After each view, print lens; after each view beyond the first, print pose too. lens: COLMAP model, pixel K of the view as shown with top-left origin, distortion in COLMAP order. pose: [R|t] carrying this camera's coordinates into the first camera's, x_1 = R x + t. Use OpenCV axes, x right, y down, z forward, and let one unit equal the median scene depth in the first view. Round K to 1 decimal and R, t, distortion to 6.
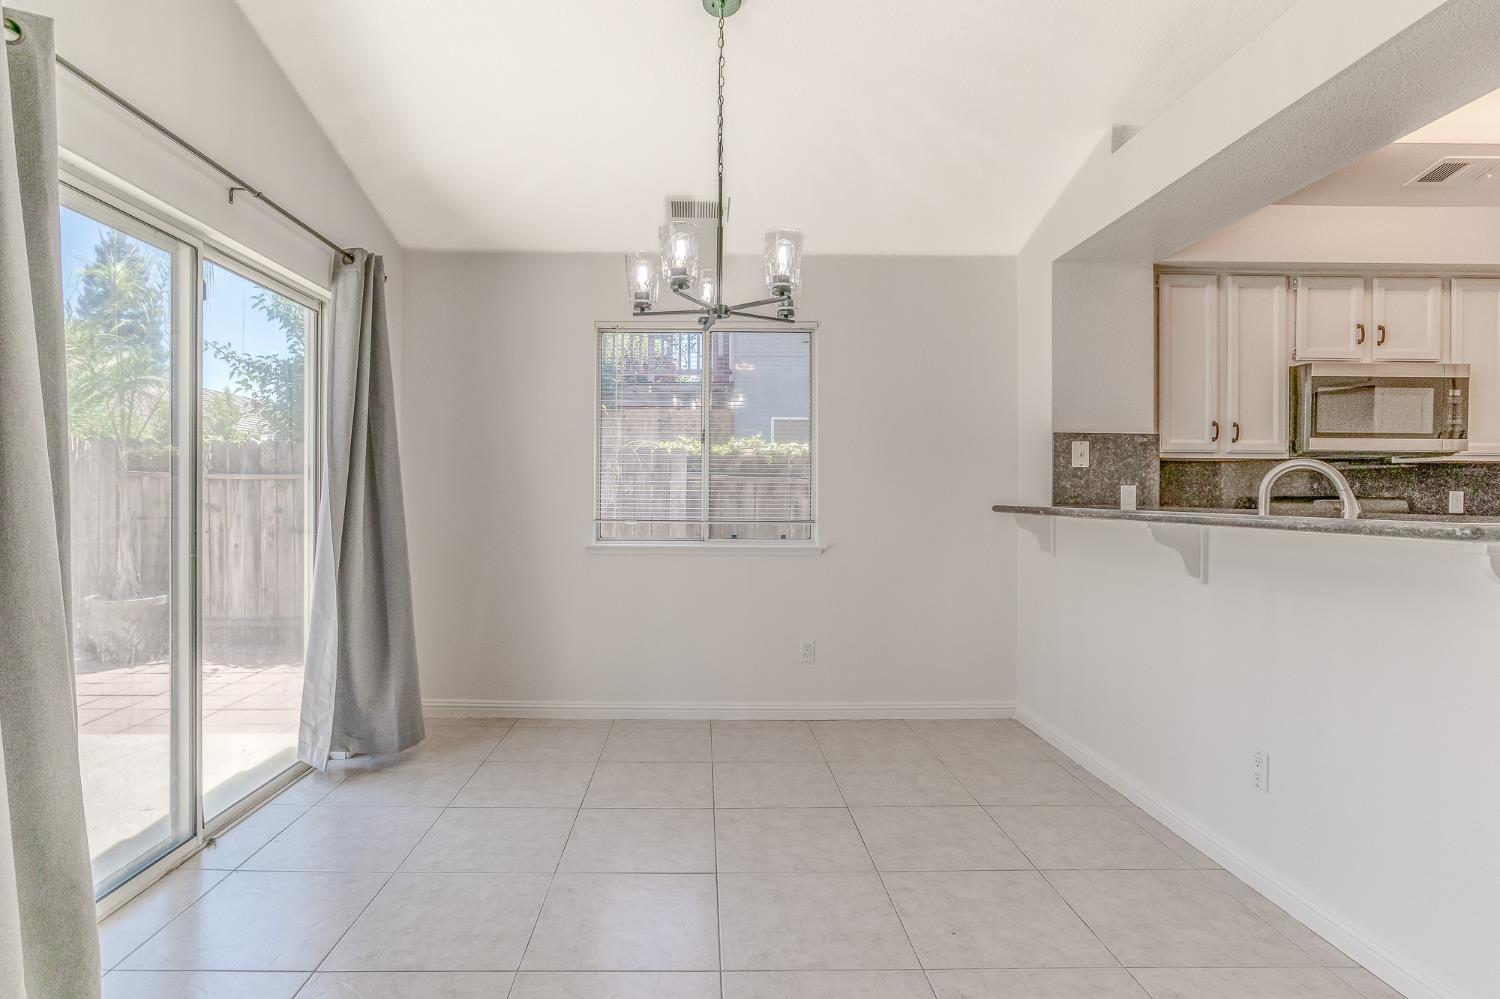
lens RADIAL K [[878.1, 0, 714.5], [0, 878.1, 496.8], [0, 0, 1]] dist [-0.055349, 0.046870]
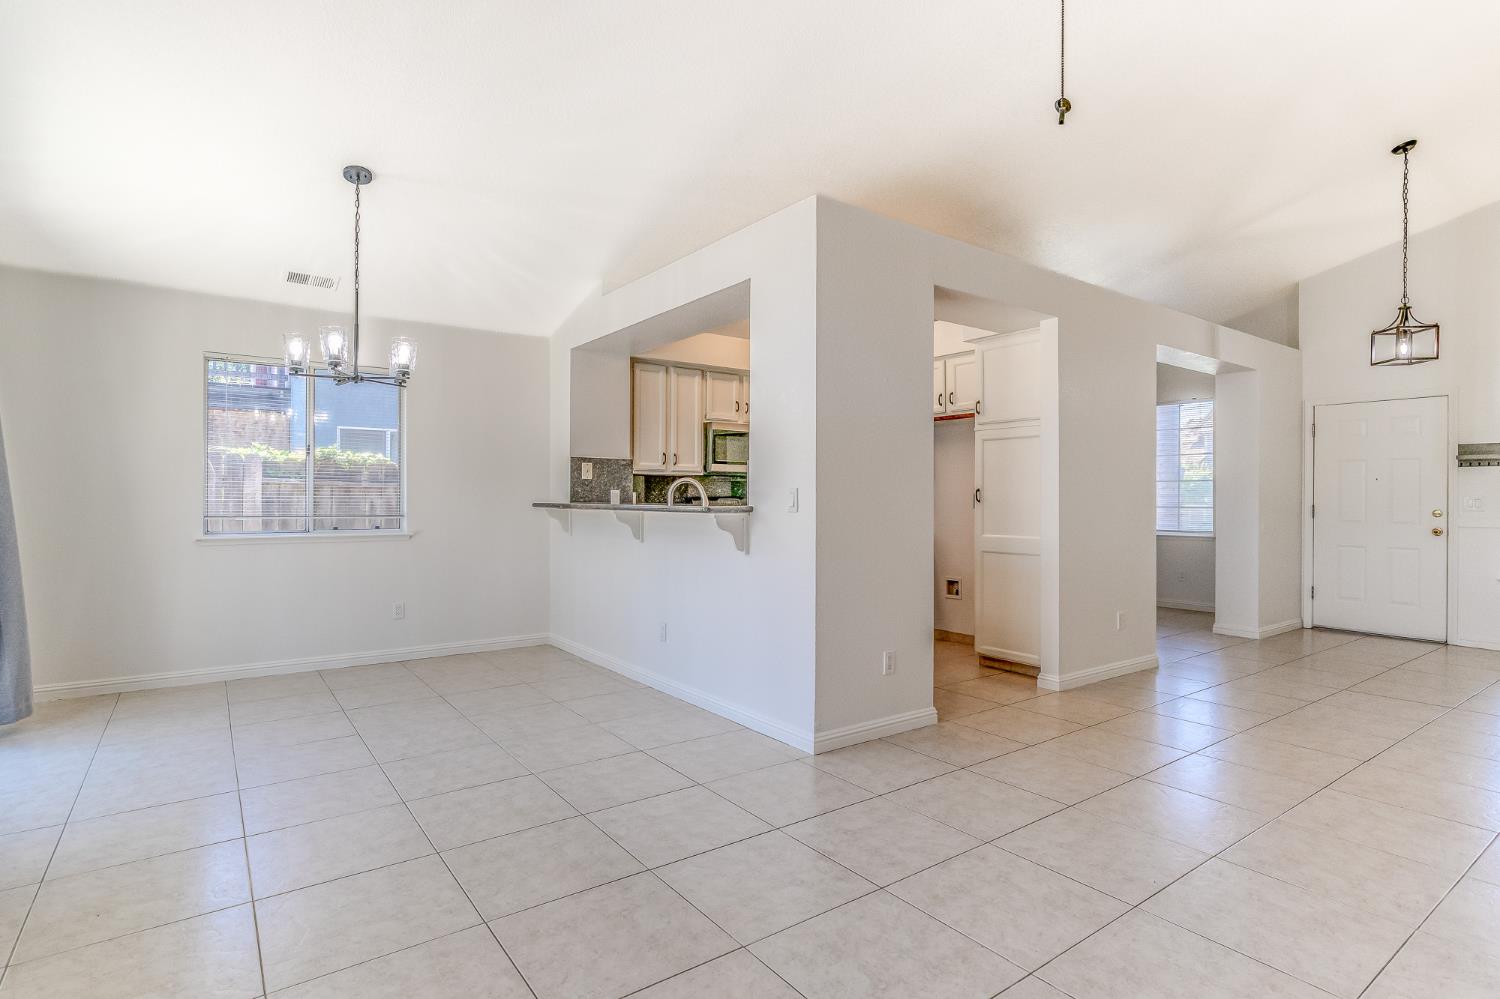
lens RADIAL K [[751.0, 0, 760.1], [0, 751.0, 497.4], [0, 0, 1]] dist [-0.034691, 0.028310]
pose [[0.827578, -0.001886, 0.561348, -0.092209], [0.002239, 0.999997, 0.000059, 0.001115], [-0.561347, 0.001208, 0.827580, -0.322048]]
